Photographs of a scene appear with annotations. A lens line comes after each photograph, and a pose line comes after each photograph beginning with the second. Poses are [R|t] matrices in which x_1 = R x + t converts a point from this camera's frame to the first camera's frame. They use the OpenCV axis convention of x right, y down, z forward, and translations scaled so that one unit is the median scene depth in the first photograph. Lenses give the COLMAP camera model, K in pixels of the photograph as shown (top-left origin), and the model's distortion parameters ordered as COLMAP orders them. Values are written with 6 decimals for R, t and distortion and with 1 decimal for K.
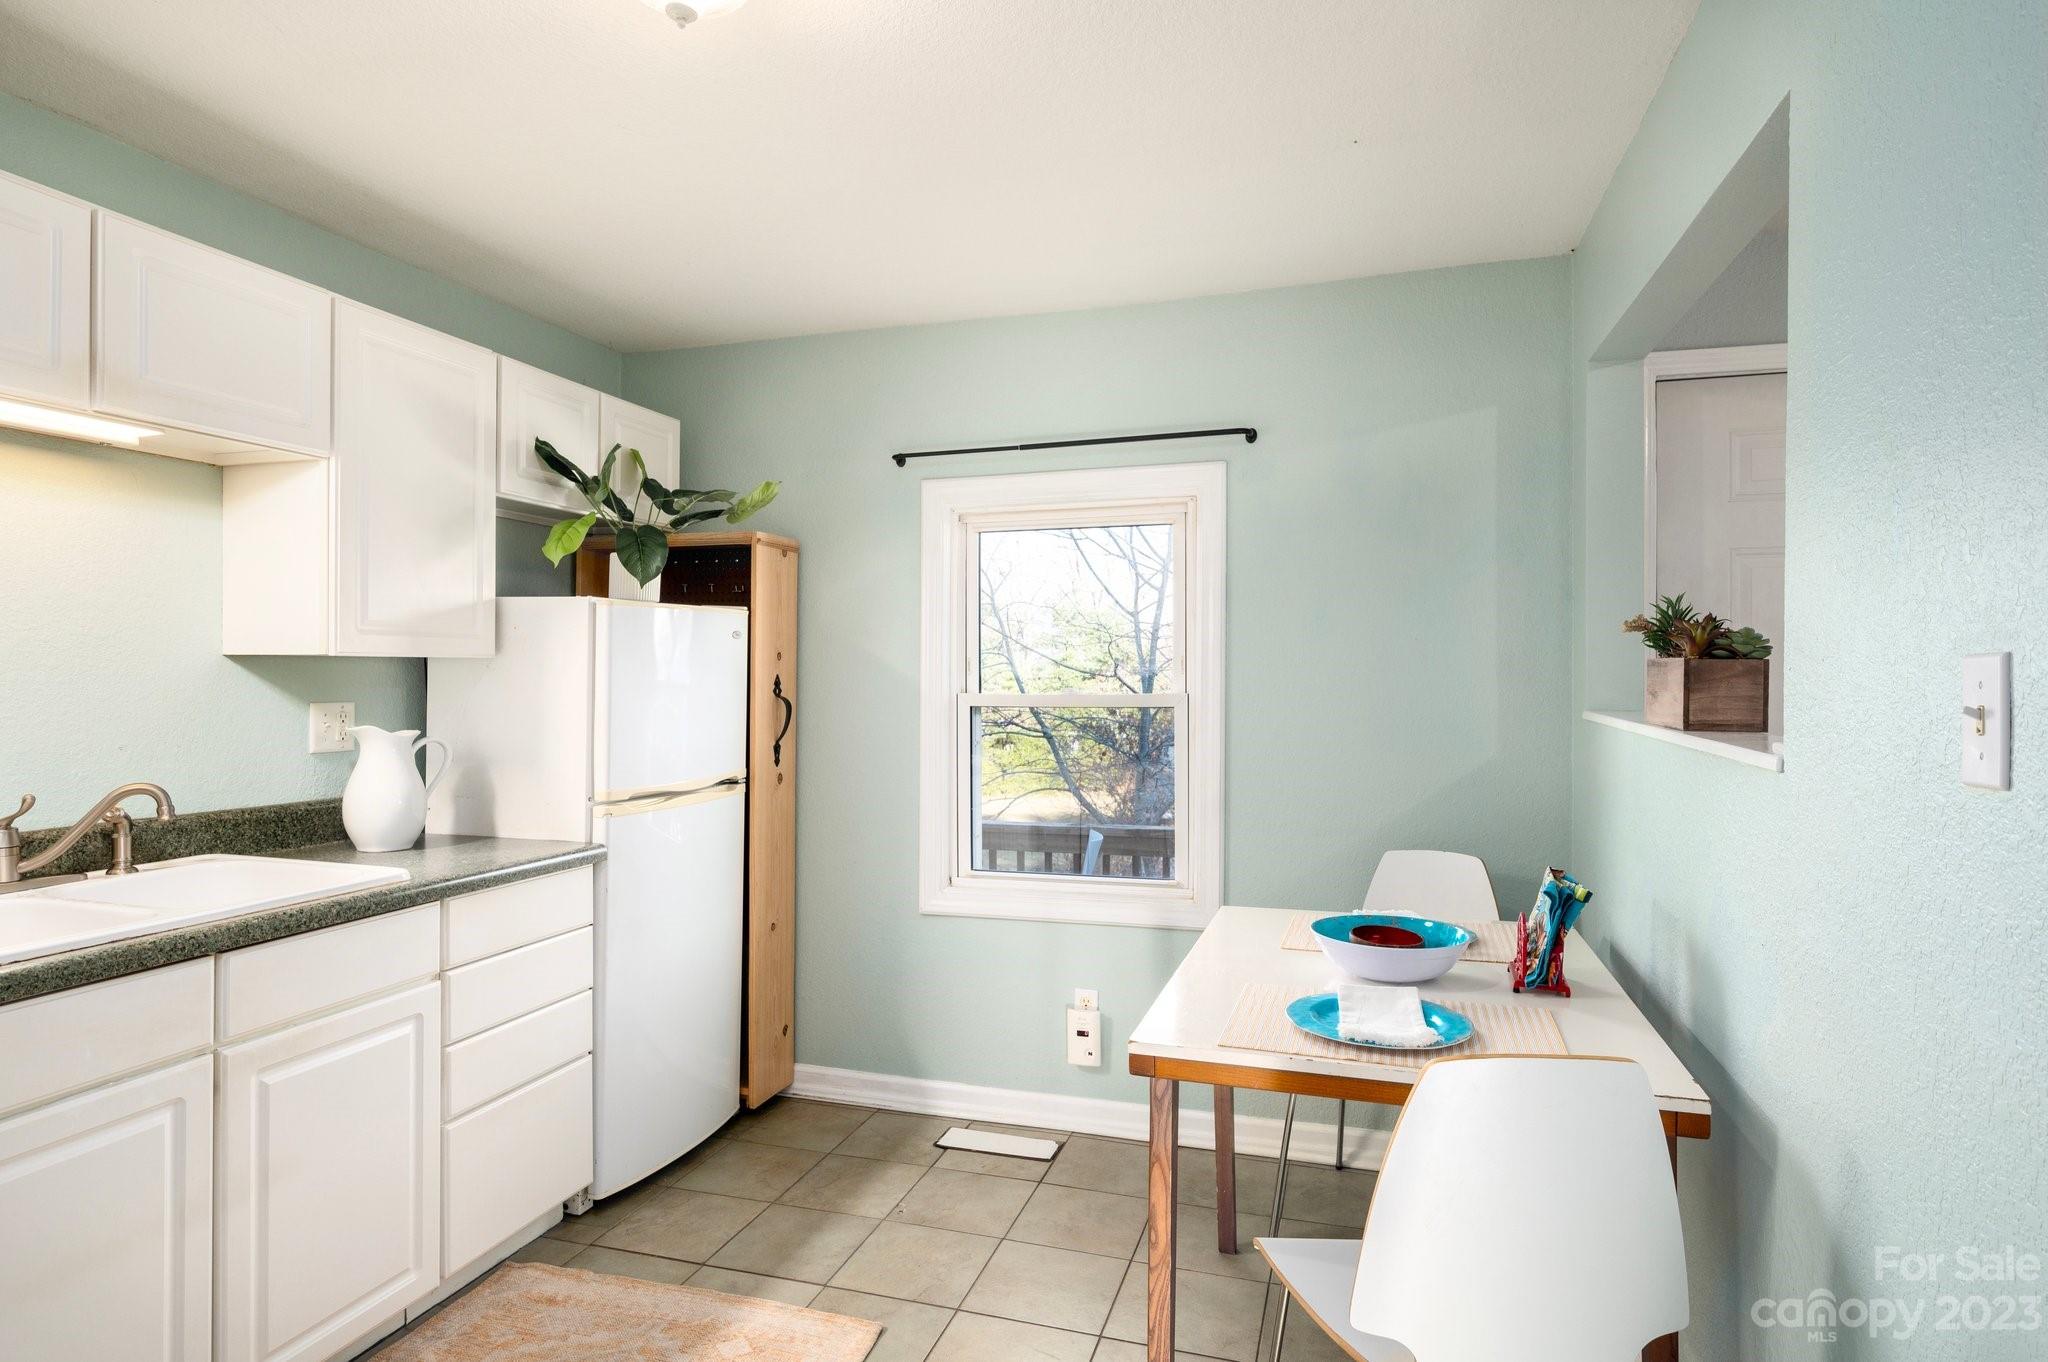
lens RADIAL K [[1114.9, 0, 1024.0], [0, 1114.9, 681.0], [0, 0, 1]] dist [0.003631, 0.001343]
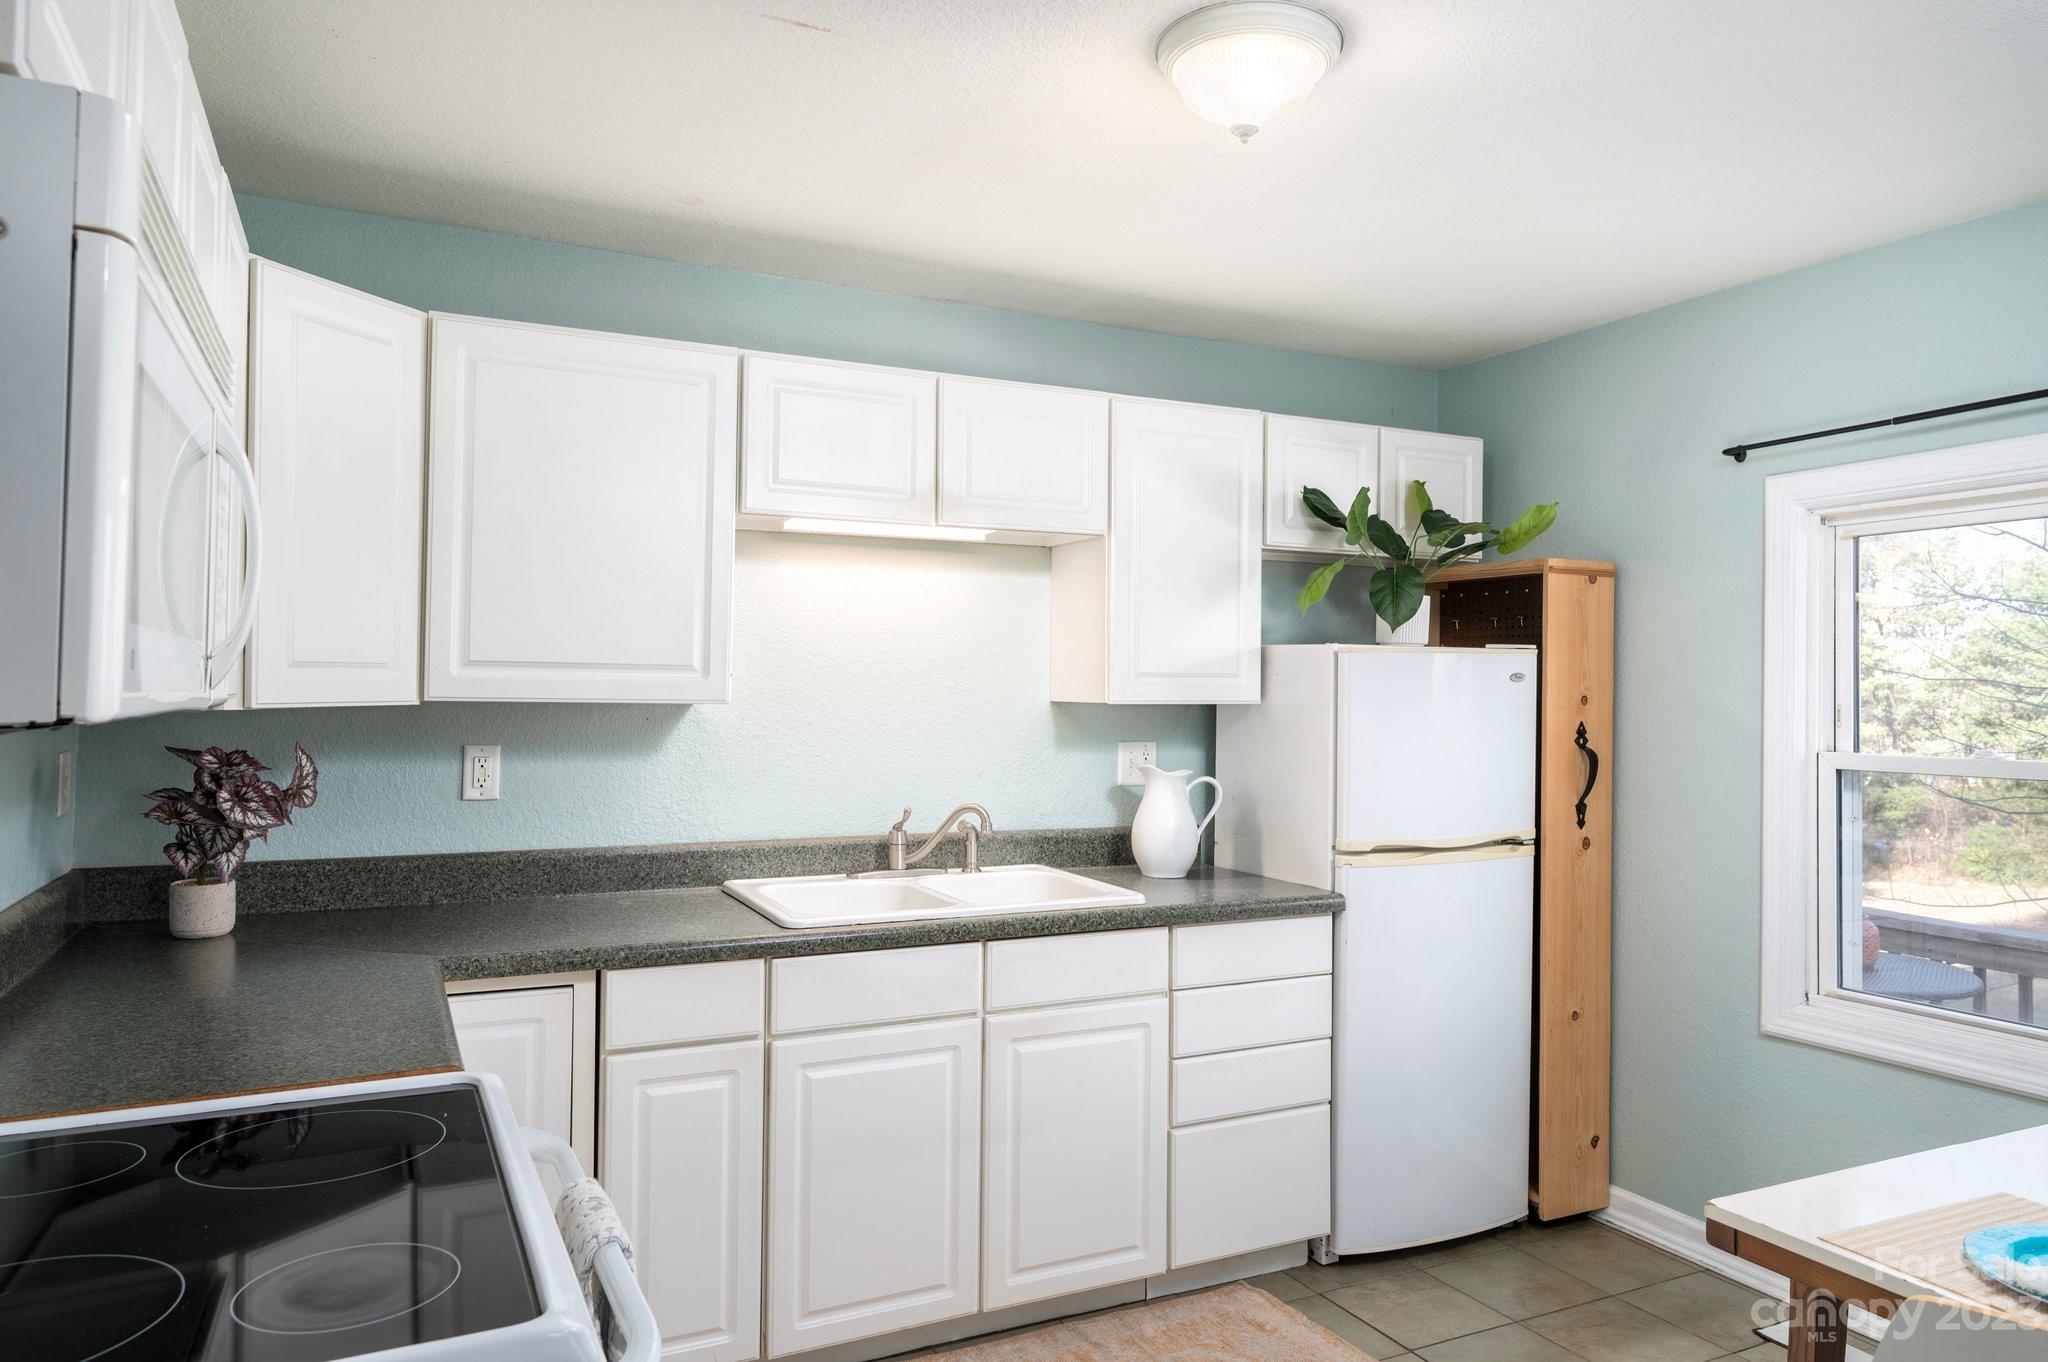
lens RADIAL K [[1341.0, 0, 1024.0], [0, 1341.0, 681.0], [0, 0, 1]] dist [-0.002927, 0.002961]
pose [[0.692454, 0.000795, -0.721462, 0.271628], [-0.011241, 0.999890, -0.009687, -0.026746], [0.721374, 0.014818, 0.692387, -0.026808]]
